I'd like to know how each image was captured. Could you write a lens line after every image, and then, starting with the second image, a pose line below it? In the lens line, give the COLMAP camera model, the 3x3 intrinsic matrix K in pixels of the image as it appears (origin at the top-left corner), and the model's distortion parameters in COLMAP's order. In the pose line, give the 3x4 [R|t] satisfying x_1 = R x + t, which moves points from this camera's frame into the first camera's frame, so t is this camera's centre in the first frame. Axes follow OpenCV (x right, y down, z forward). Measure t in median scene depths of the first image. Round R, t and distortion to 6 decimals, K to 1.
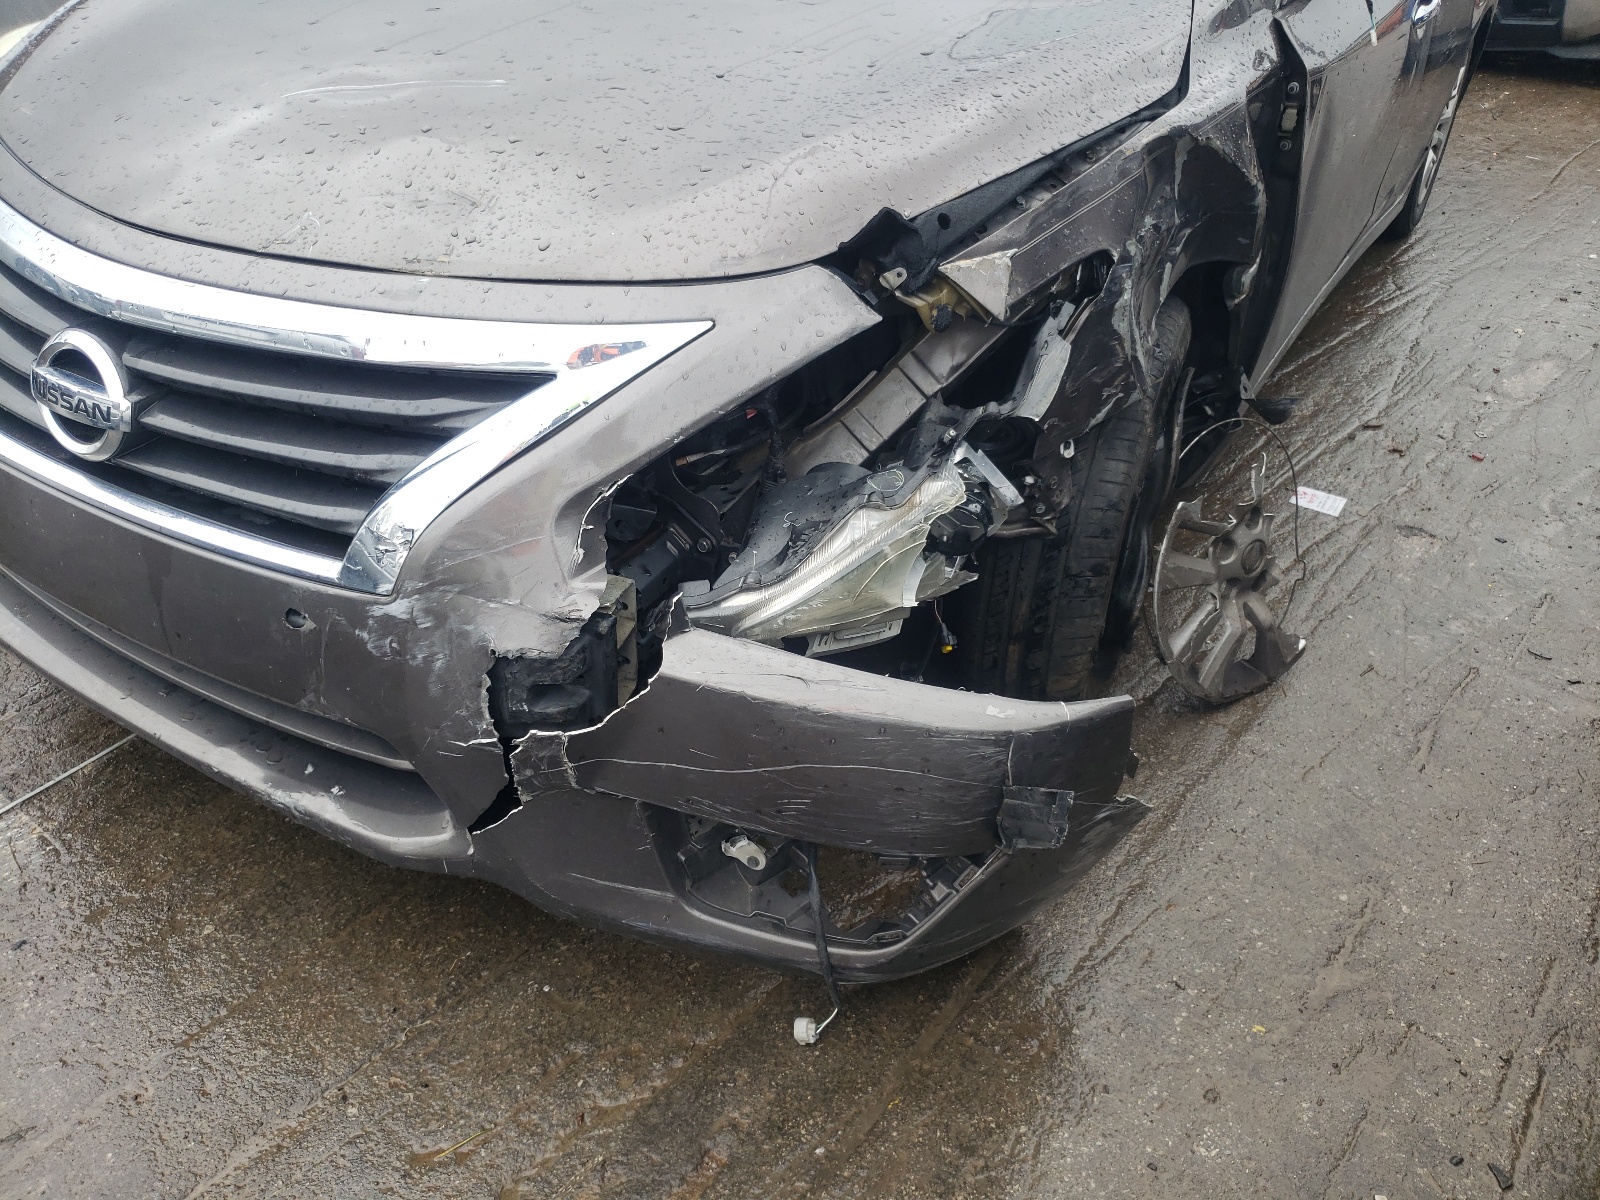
lens RADIAL K [[1222.5, 0, 803.8], [0, 1222.5, 595.2], [0, 0, 1]] dist [0.022015, 0.009580]
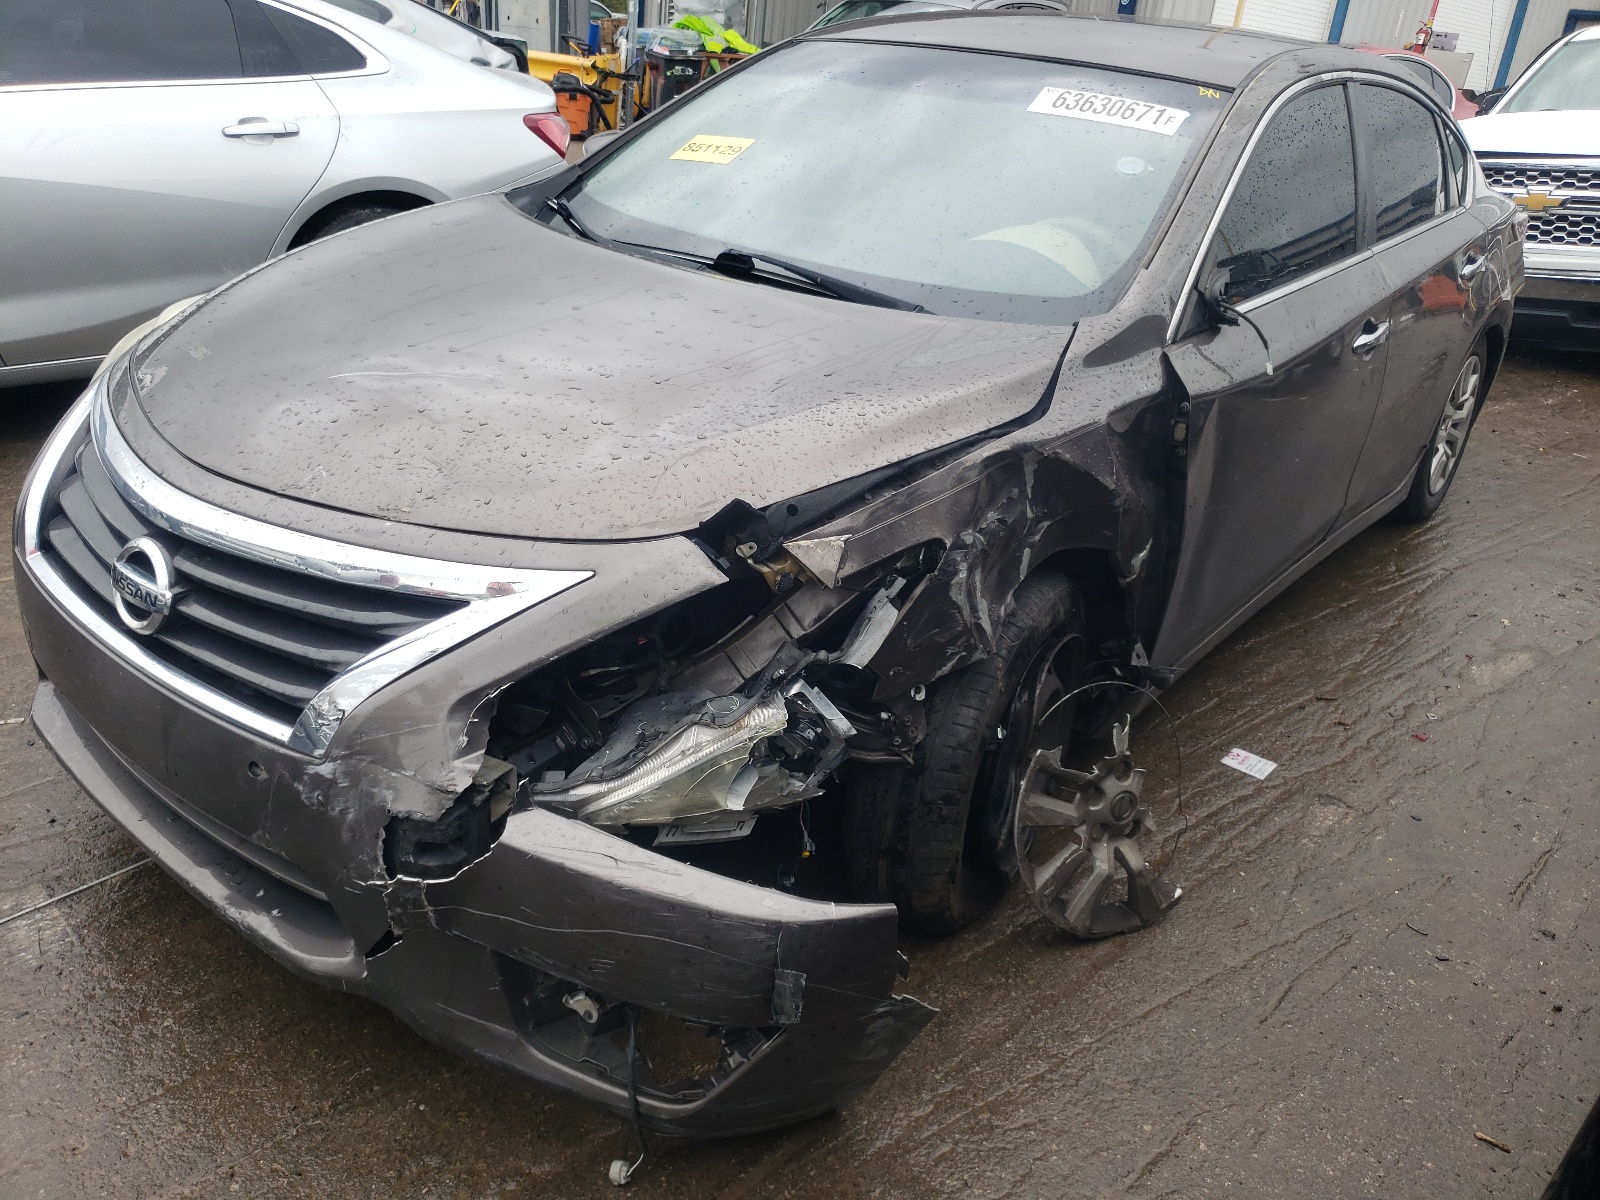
lens RADIAL K [[1222.5, 0, 796.1], [0, 1222.5, 598.8], [0, 0, 1]] dist [0.022015, 0.009580]
pose [[0.989058, 0.087730, -0.118605, 0.255705], [-0.105922, 0.981902, -0.156999, -0.012861], [0.102685, 0.167844, 0.980451, -0.213981]]
